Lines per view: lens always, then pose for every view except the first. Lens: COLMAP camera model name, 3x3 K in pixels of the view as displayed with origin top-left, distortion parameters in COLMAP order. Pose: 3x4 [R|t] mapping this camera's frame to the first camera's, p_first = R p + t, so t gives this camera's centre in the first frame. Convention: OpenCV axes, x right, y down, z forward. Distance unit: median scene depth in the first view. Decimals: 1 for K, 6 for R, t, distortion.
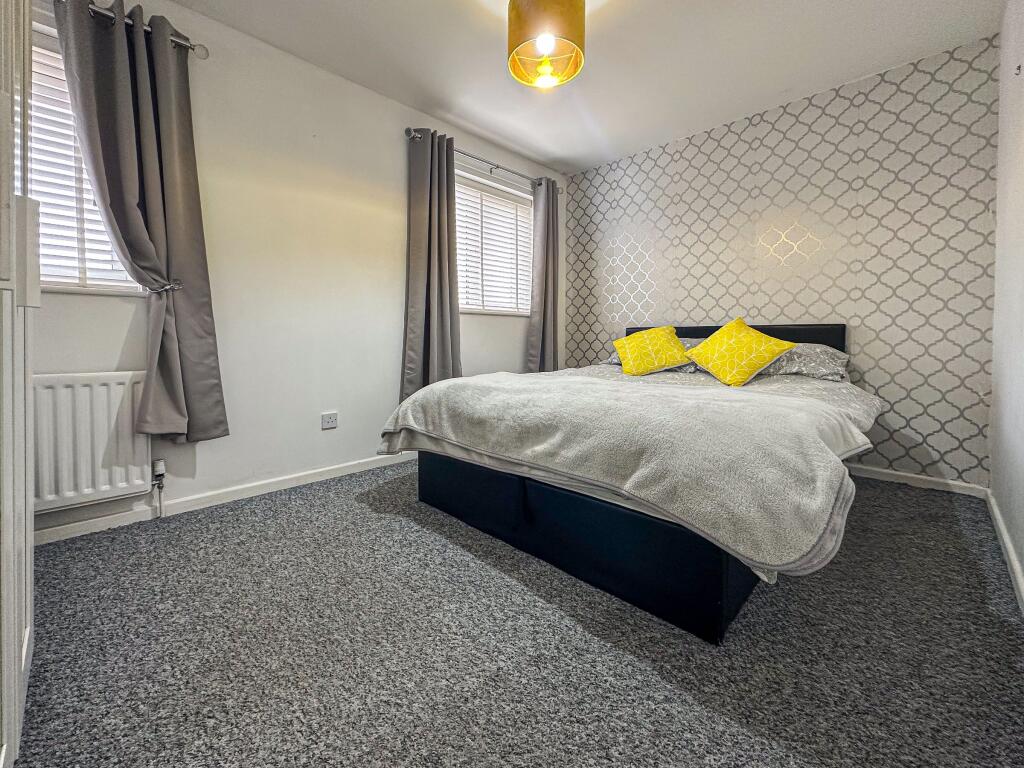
lens RADIAL K [[431.7, 0, 502.4], [0, 431.7, 412.7], [0, 0, 1]] dist [-0.002190, -0.000008]
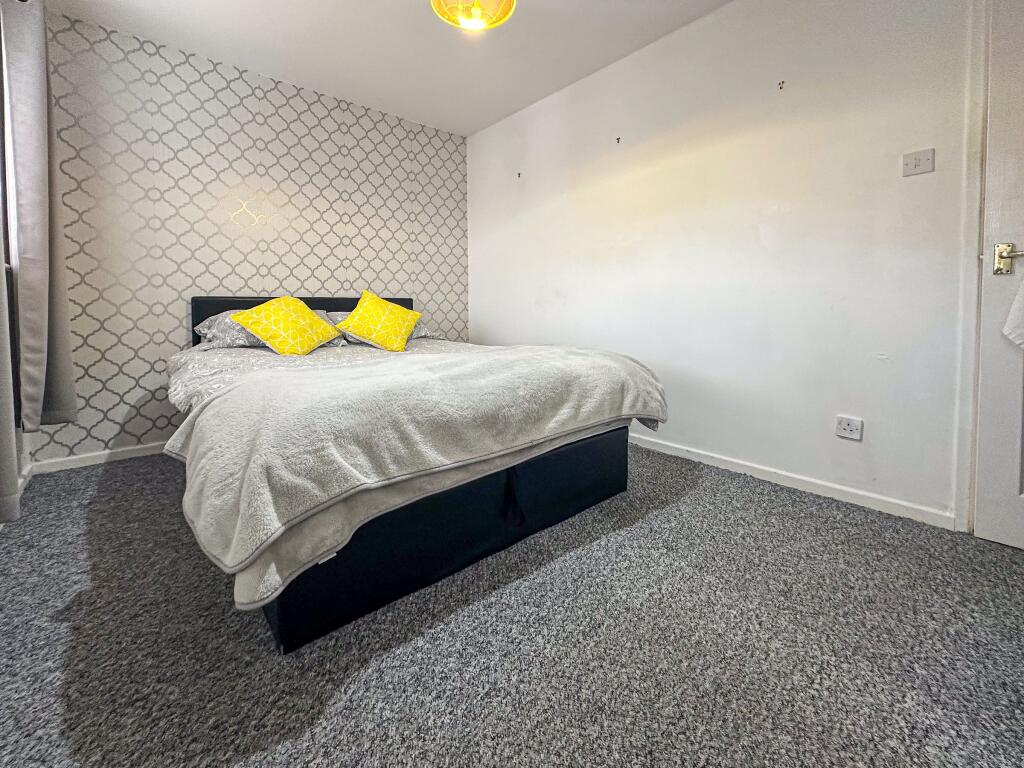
lens RADIAL K [[442.5, 0, 509.1], [0, 442.5, 382.4], [0, 0, 1]] dist [-0.007372, 0.000650]
pose [[0.027527, -0.168586, 0.985302, -0.878614], [0.176212, 0.971059, 0.161226, -0.175851], [-0.983967, 0.169184, 0.056438, 0.971788]]
